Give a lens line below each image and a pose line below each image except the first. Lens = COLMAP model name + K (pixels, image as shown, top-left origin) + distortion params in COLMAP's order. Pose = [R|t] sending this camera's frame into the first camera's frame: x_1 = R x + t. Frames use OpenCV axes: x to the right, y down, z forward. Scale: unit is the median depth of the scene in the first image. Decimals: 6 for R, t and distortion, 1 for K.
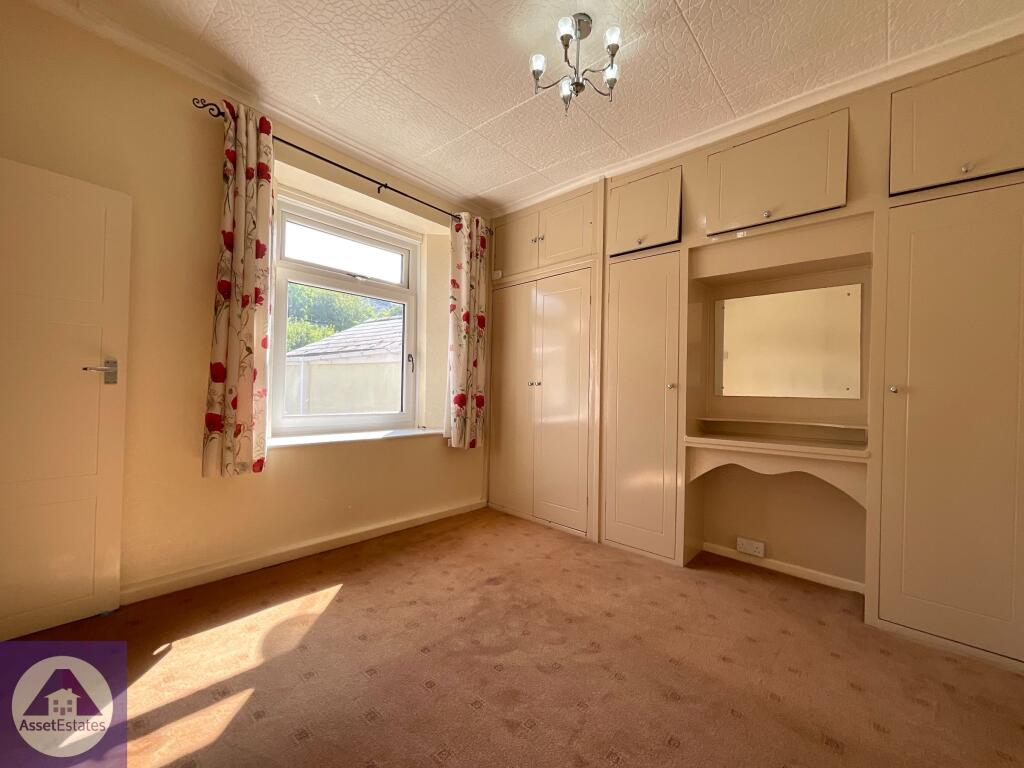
lens RADIAL K [[418.2, 0, 512.0], [0, 418.2, 384.0], [0, 0, 1]] dist [0.001084, 0.000466]
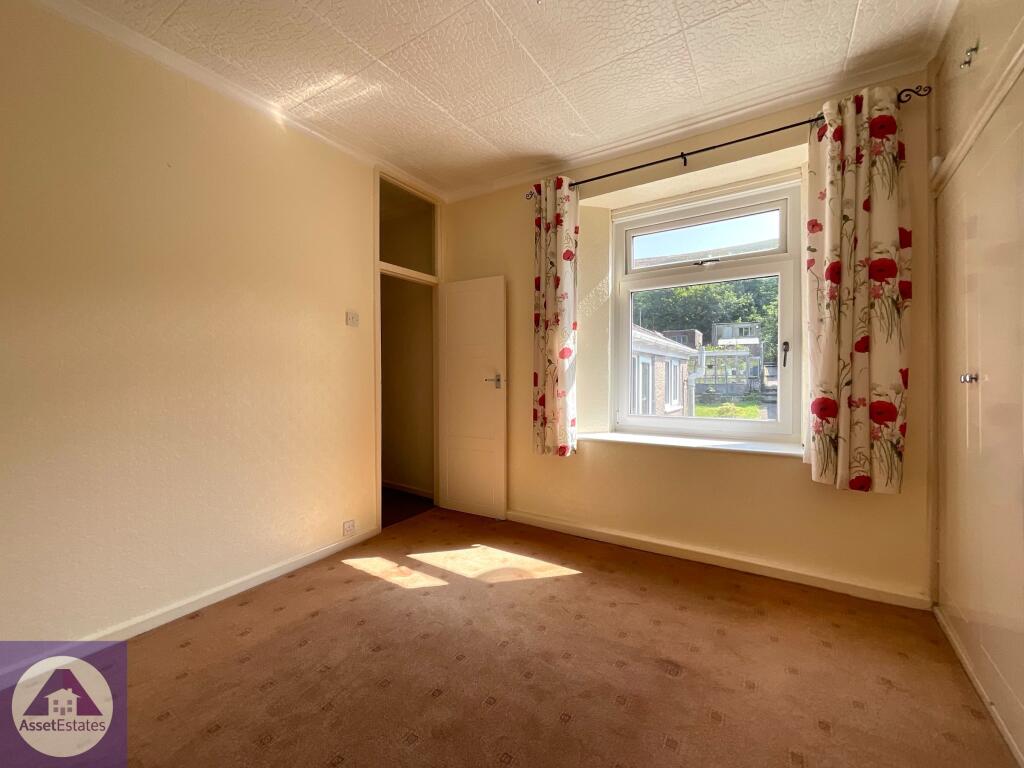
lens RADIAL K [[418.2, 0, 512.0], [0, 418.2, 384.0], [0, 0, 1]] dist [0.001084, 0.000466]
pose [[0.150974, -0.013763, -0.988442, 0.464171], [0.018040, 0.999775, -0.011165, 0.001747], [0.988373, -0.016146, 0.151188, 0.484954]]
